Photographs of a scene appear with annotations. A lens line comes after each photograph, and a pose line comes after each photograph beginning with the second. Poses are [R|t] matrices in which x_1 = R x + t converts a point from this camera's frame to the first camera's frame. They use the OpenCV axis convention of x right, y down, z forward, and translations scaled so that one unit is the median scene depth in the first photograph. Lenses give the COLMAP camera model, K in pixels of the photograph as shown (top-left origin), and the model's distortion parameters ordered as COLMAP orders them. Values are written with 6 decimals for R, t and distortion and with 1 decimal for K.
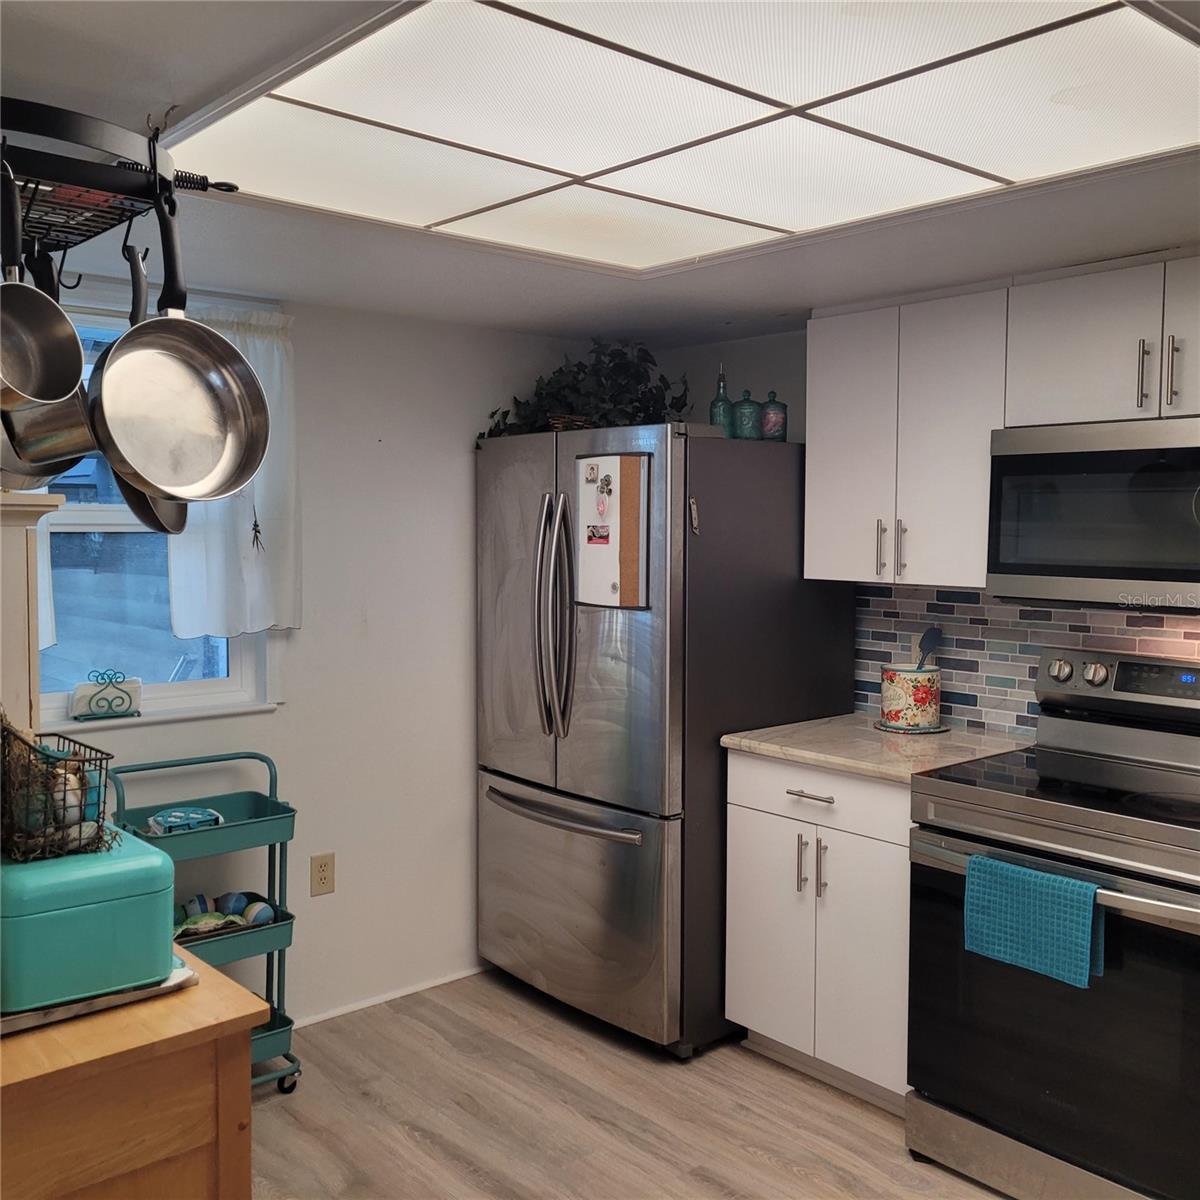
lens RADIAL K [[1206.7, 0, 595.9], [0, 1206.7, 599.8], [0, 0, 1]] dist [0.040074, 0.000000]
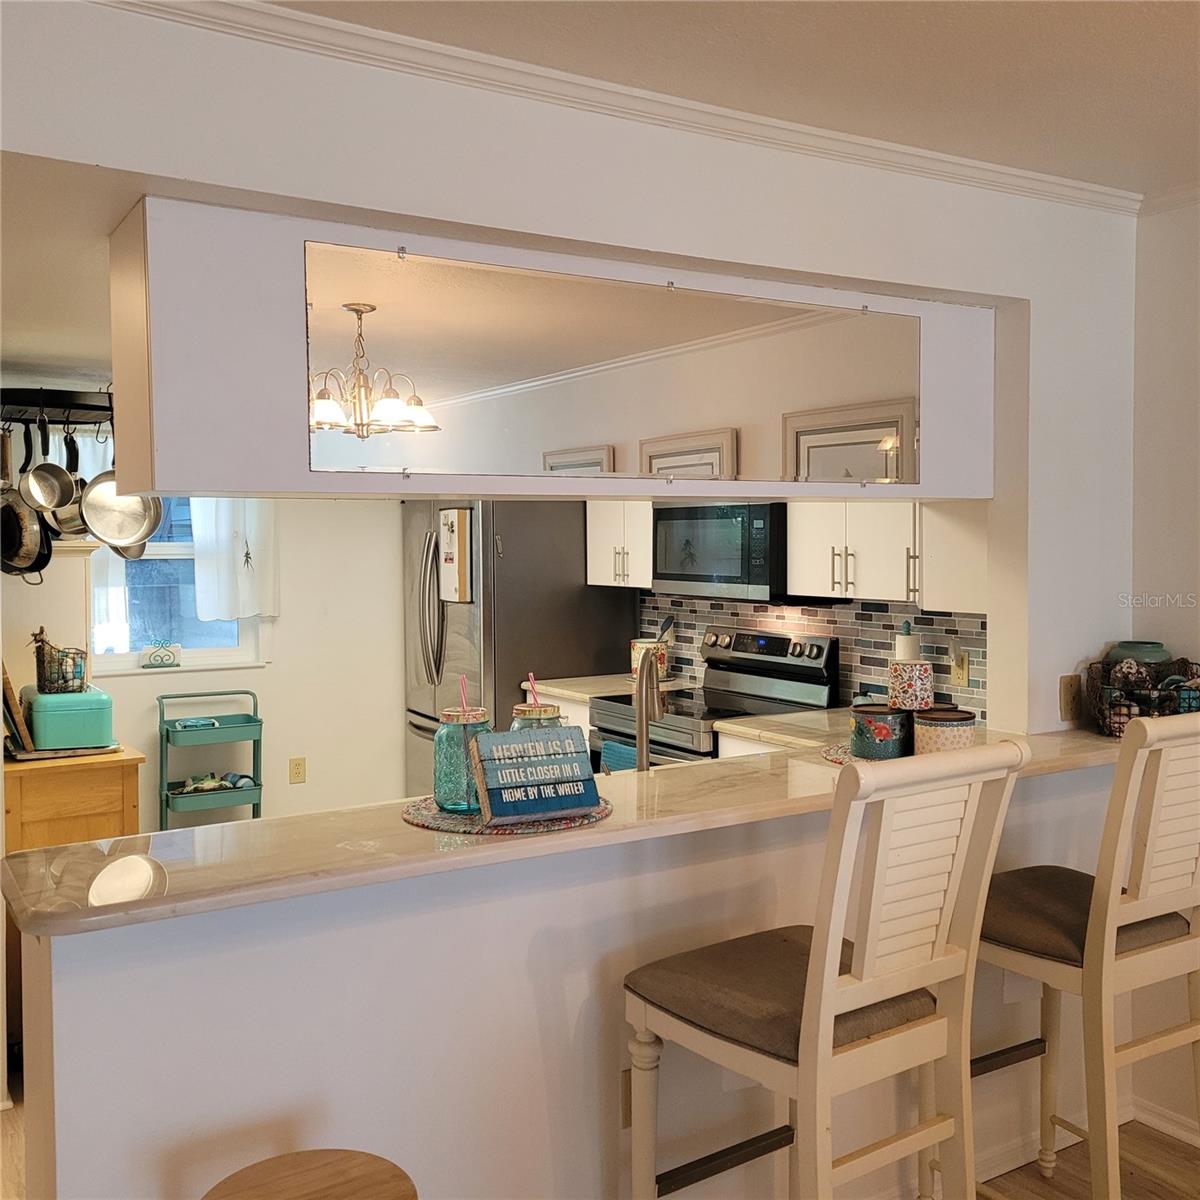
lens RADIAL K [[1206.7, 0, 603.3], [0, 1206.7, 593.4], [0, 0, 1]] dist [0.040074, 0.000000]
pose [[0.987709, -0.003812, -0.156256, 0.477155], [0.000364, 0.999756, -0.022088, 0.031067], [0.156302, 0.021760, 0.987470, -0.588958]]
